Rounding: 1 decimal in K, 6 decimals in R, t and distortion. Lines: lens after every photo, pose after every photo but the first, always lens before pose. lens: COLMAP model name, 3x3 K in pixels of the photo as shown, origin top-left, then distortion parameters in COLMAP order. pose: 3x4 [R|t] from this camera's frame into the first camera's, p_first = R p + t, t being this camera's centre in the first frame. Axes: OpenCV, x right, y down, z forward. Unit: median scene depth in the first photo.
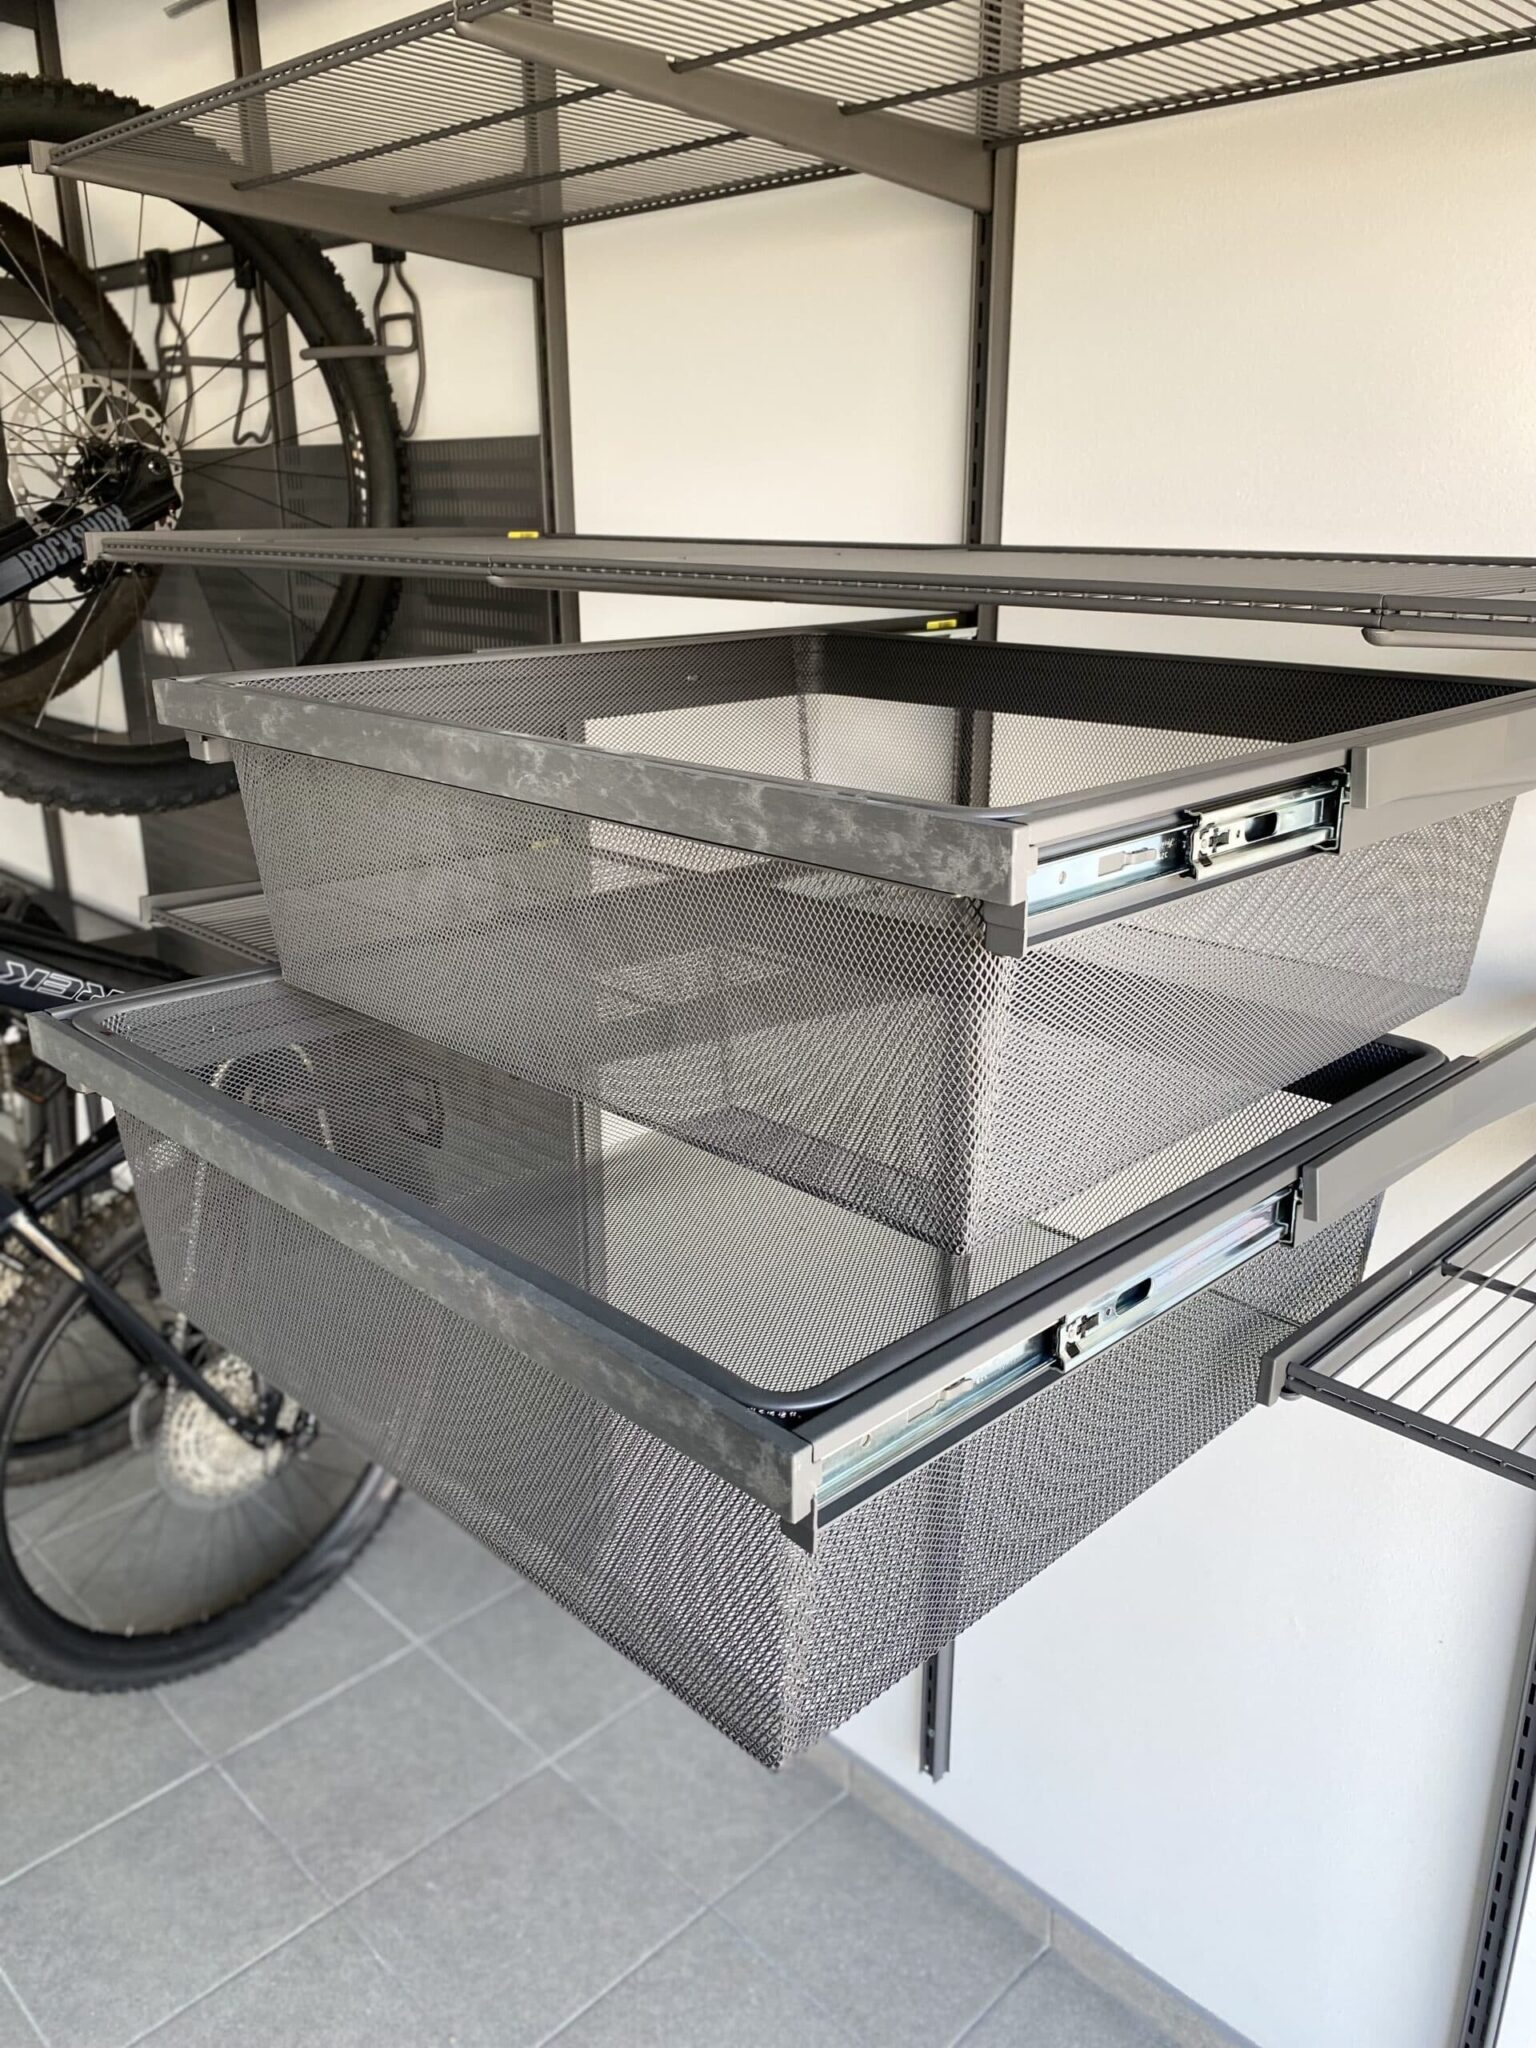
lens RADIAL K [[1605.4, 0, 767.0], [0, 1605.4, 1067.1], [0, 0, 1]] dist [0.007473, -0.051699]
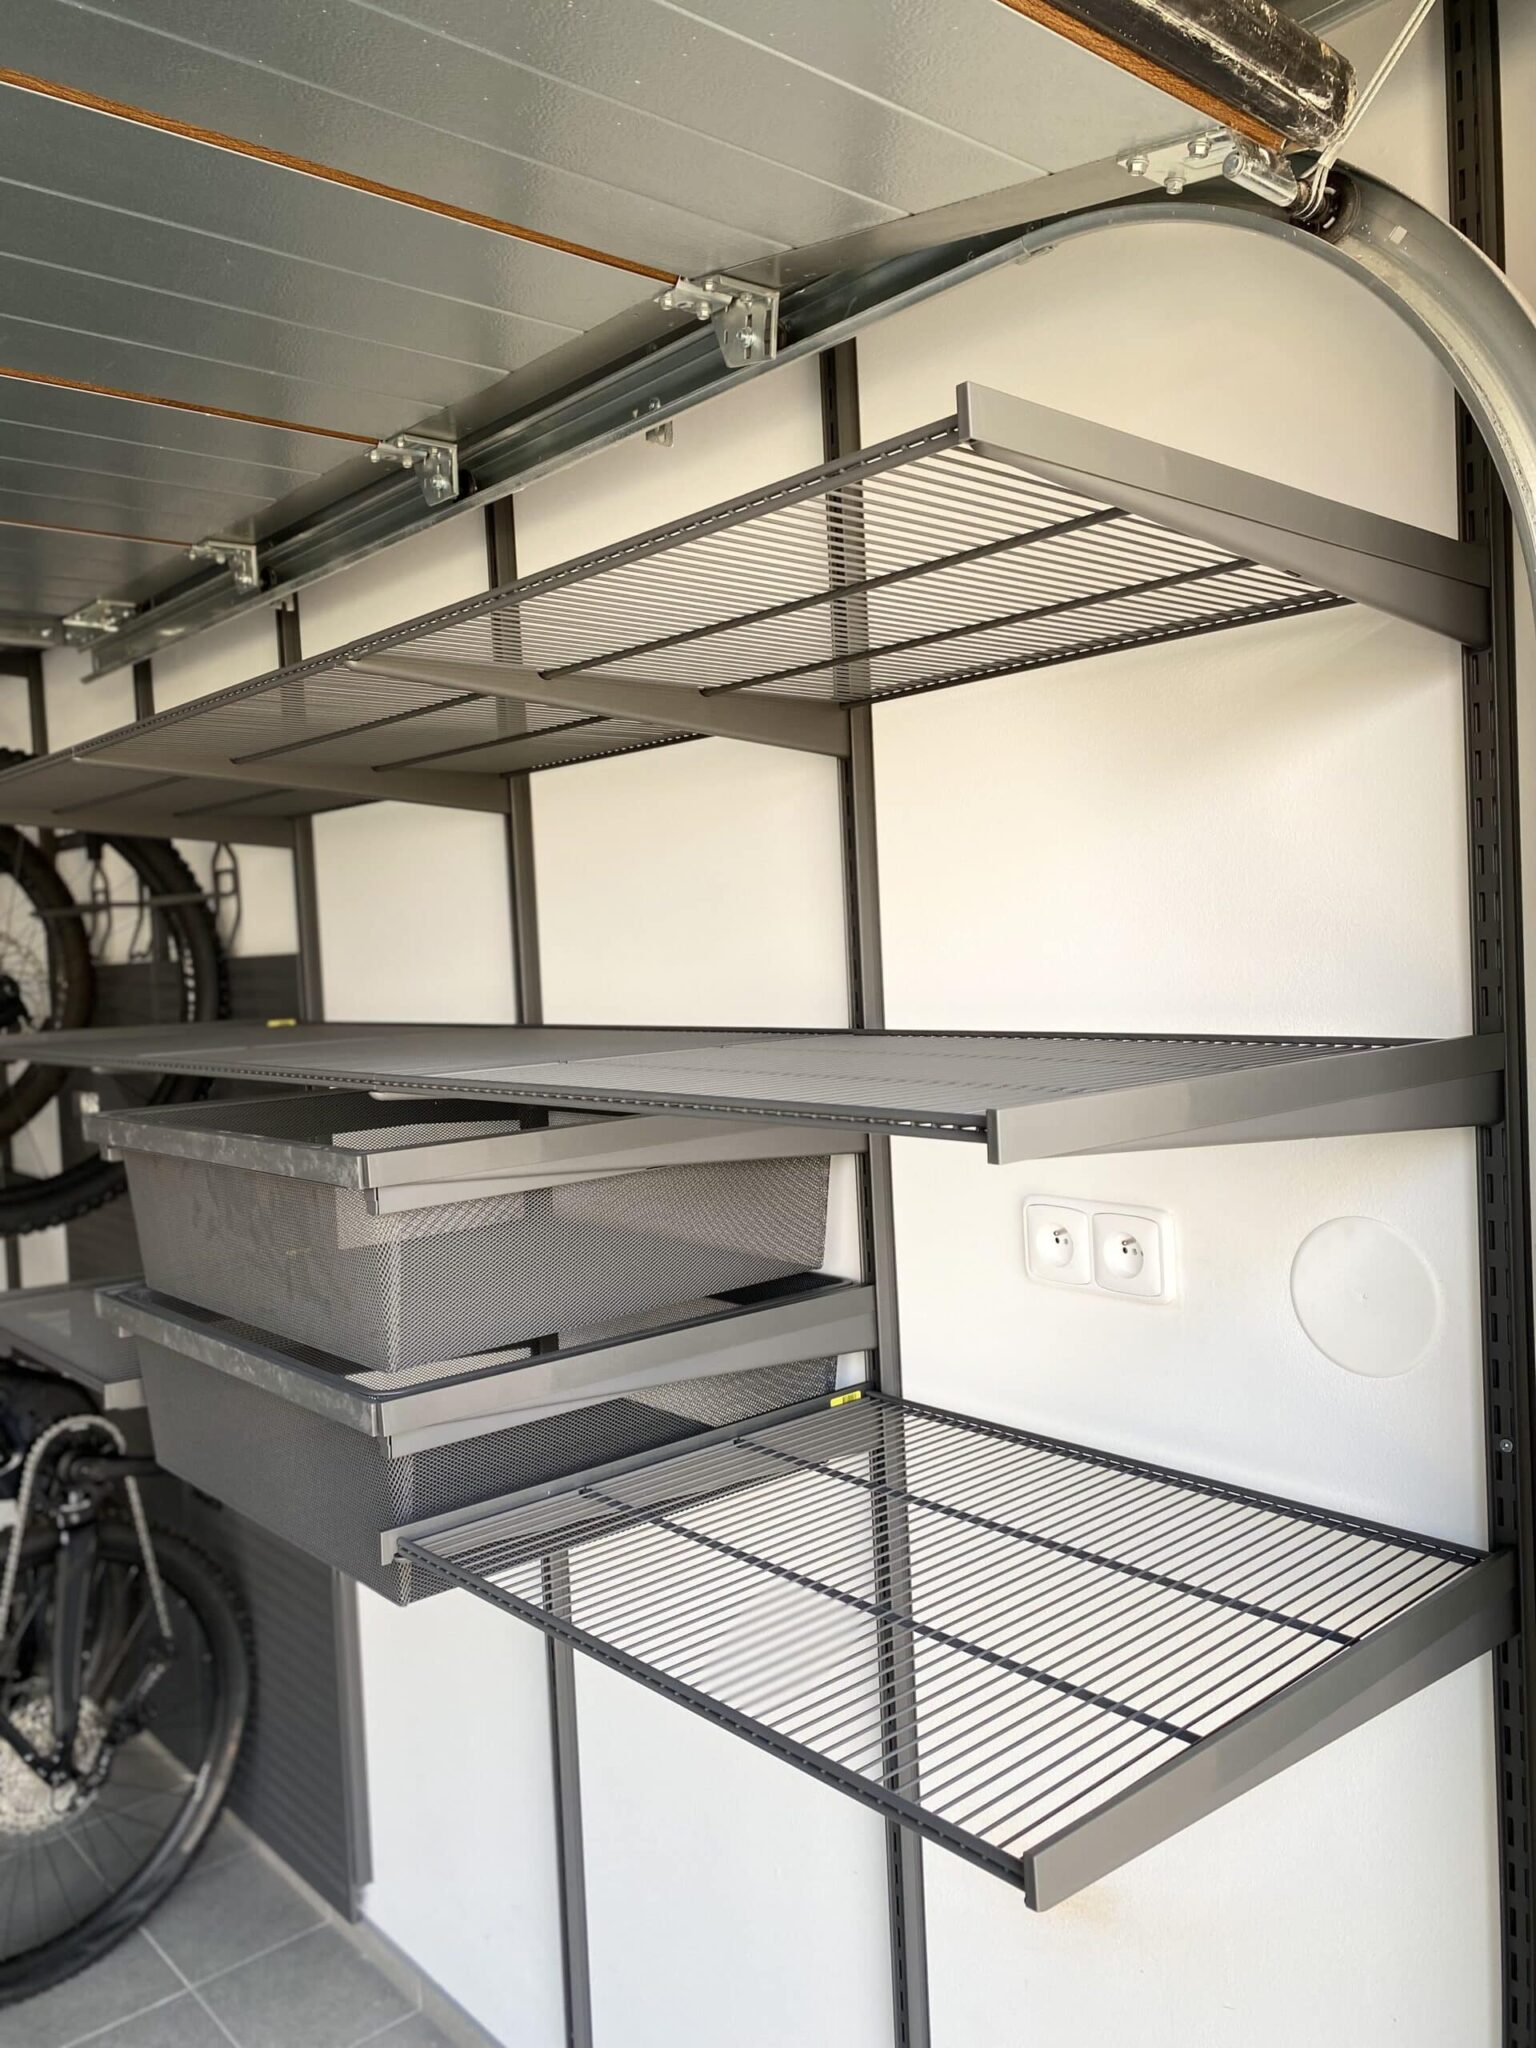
lens RADIAL K [[1546.9, 0, 768.0], [0, 1546.9, 1024.0], [0, 0, 1]] dist [0.006821, -0.044291]
pose [[0.999092, -0.028579, -0.031598, 0.230423], [0.017747, 0.953407, -0.301165, 0.054968], [0.038733, 0.300331, 0.953048, -0.179178]]
